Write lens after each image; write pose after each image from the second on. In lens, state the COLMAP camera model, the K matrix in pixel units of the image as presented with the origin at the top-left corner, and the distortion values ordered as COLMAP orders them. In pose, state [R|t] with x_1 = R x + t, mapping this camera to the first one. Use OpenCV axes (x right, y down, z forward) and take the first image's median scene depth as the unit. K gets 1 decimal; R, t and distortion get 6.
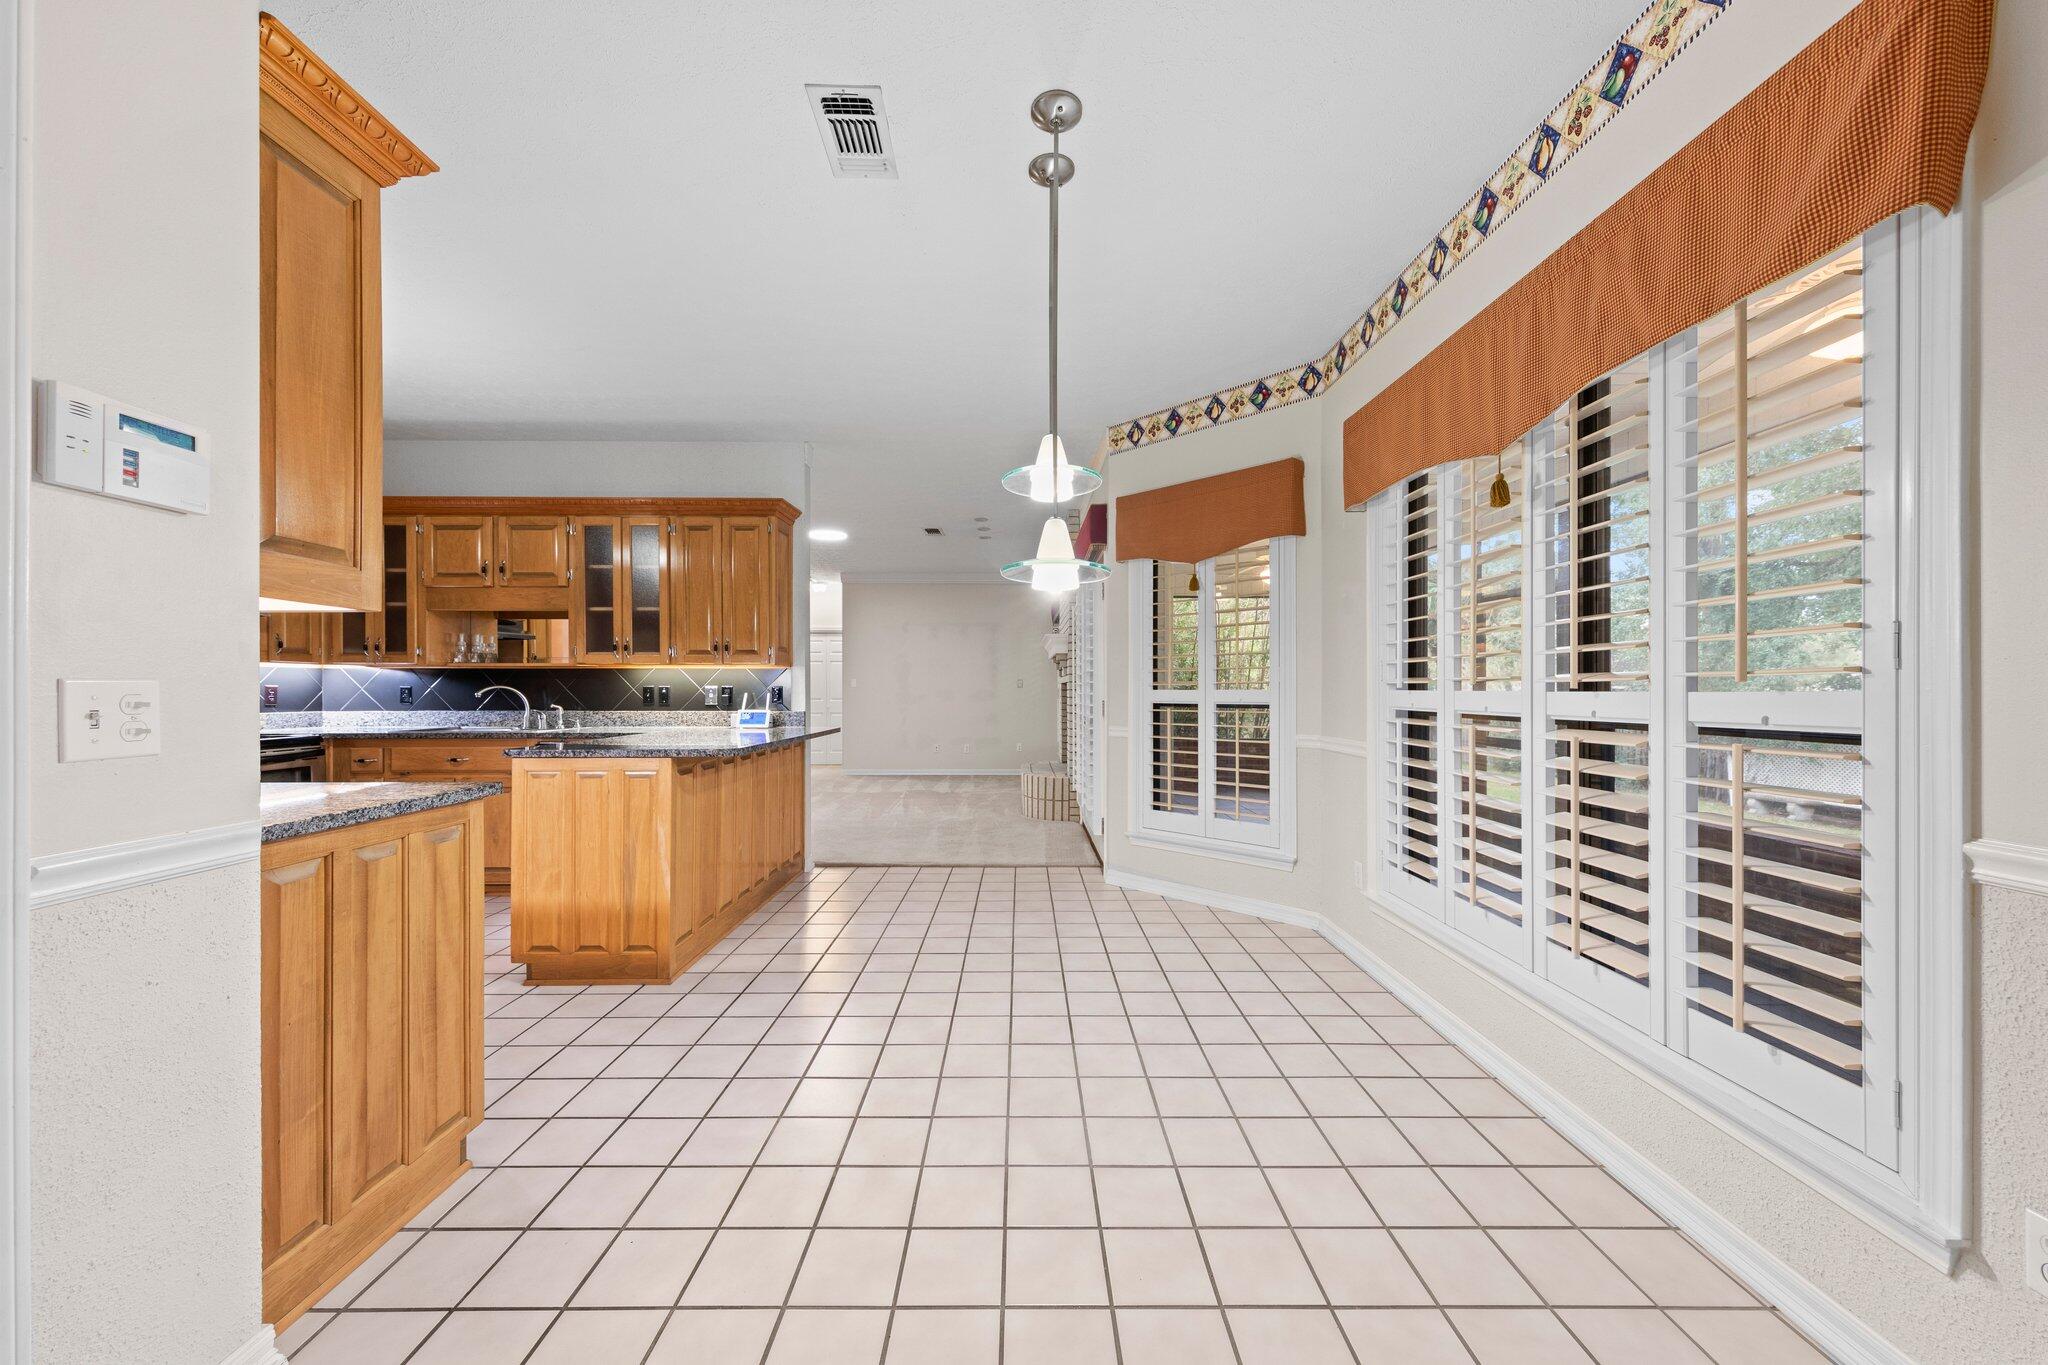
lens RADIAL K [[742.3, 0, 1029.4], [0, 742.3, 688.1], [0, 0, 1]] dist [-0.001232, -0.000494]
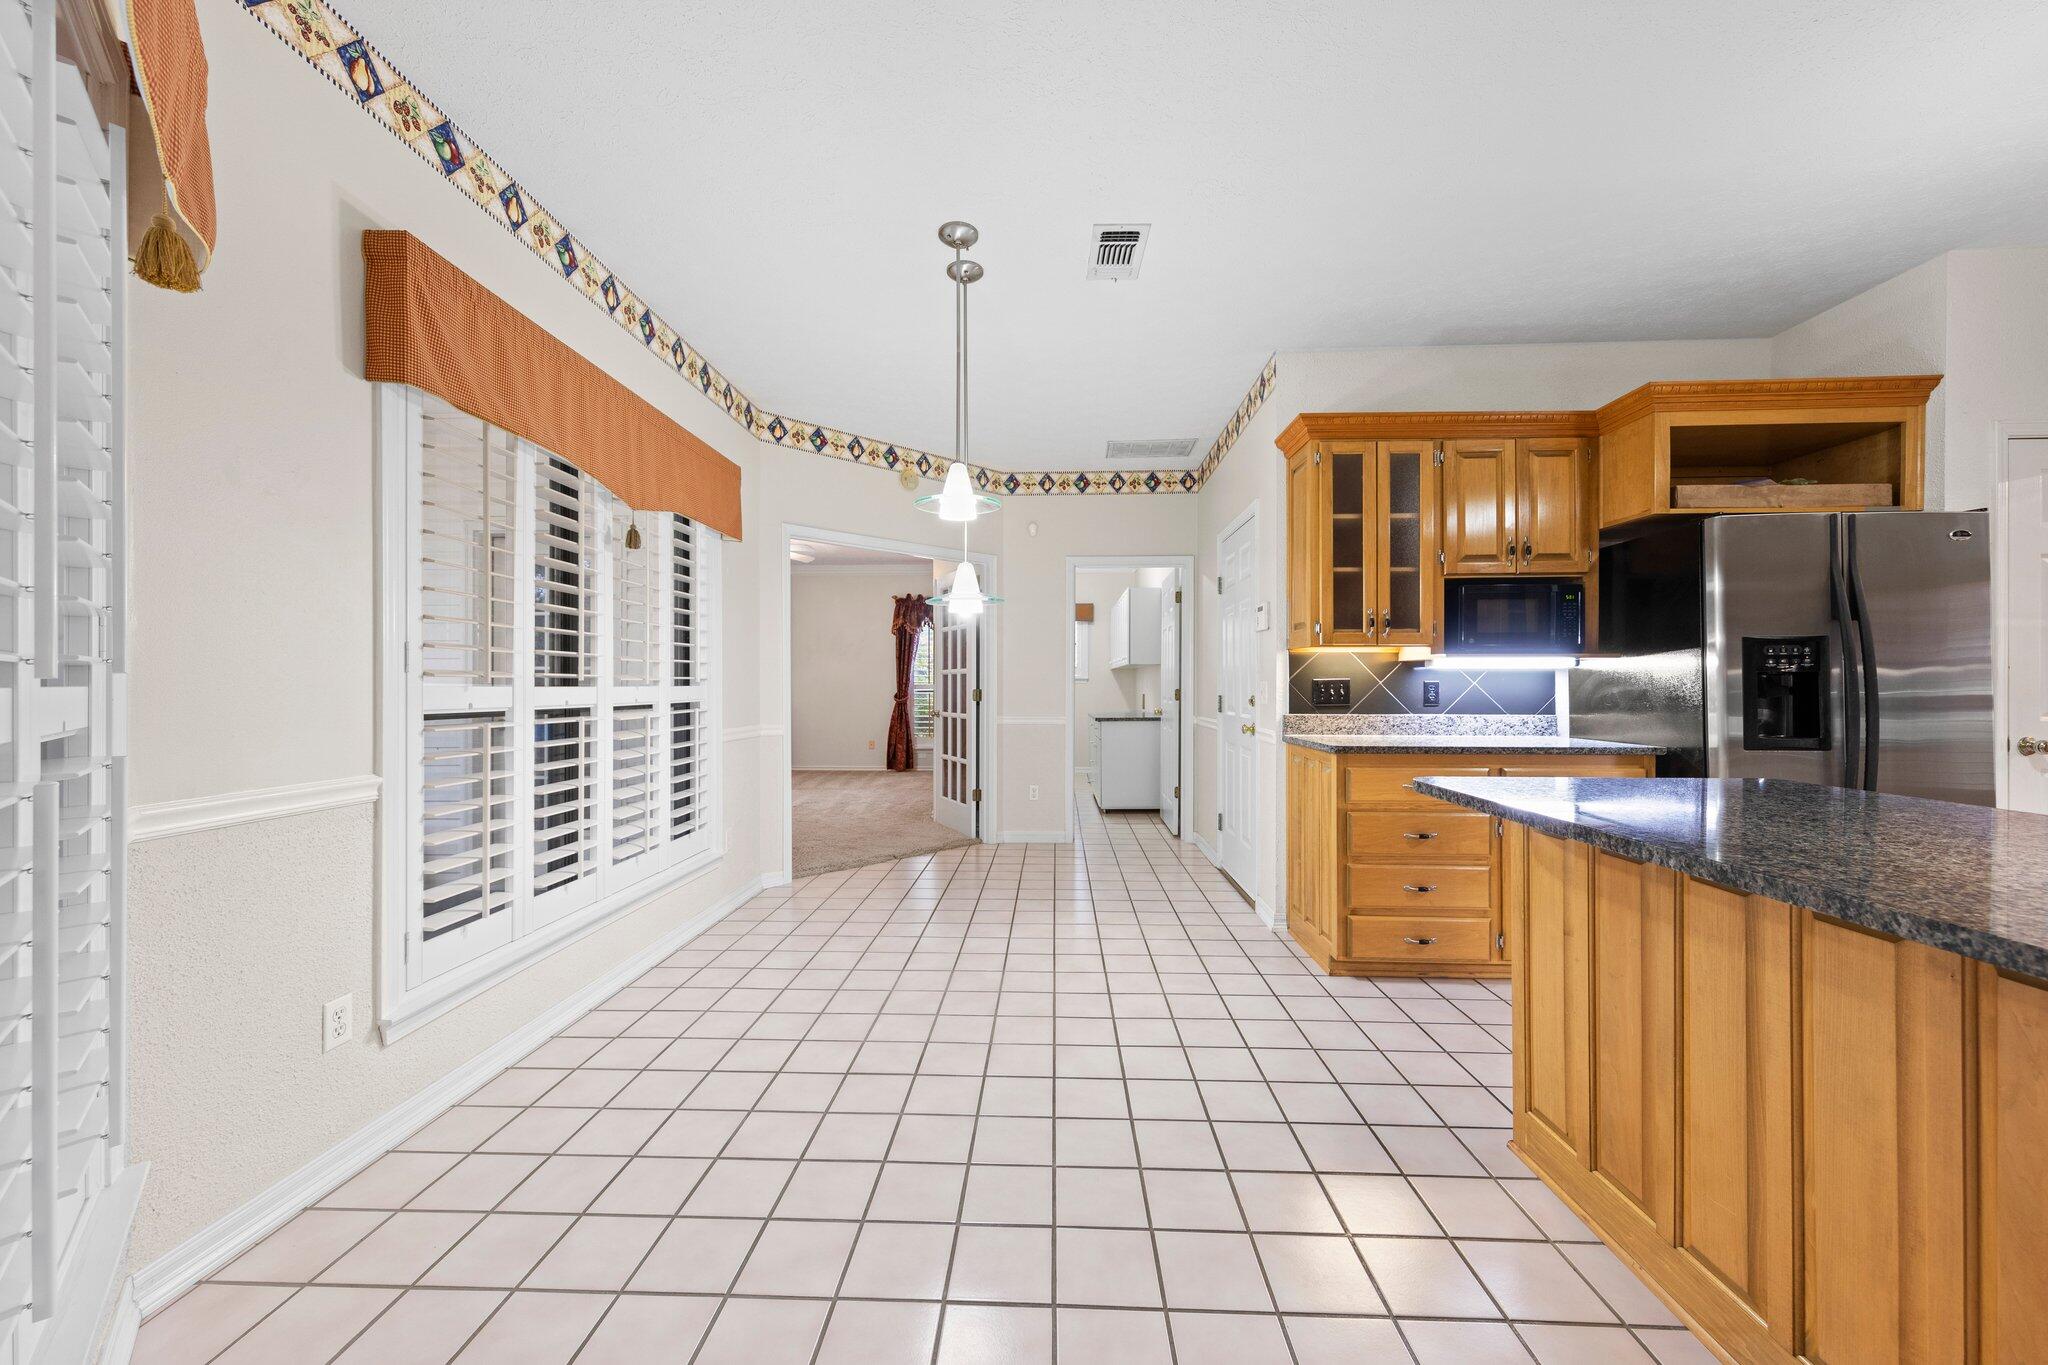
lens RADIAL K [[742.3, 0, 1026.8], [0, 742.3, 683.6], [0, 0, 1]] dist [-0.001232, -0.000494]
pose [[-0.998902, 0.000929, 0.046850, -0.066827], [0.000741, 0.999992, -0.004033, 0.002713], [-0.046853, -0.003994, -0.998894, 1.100693]]
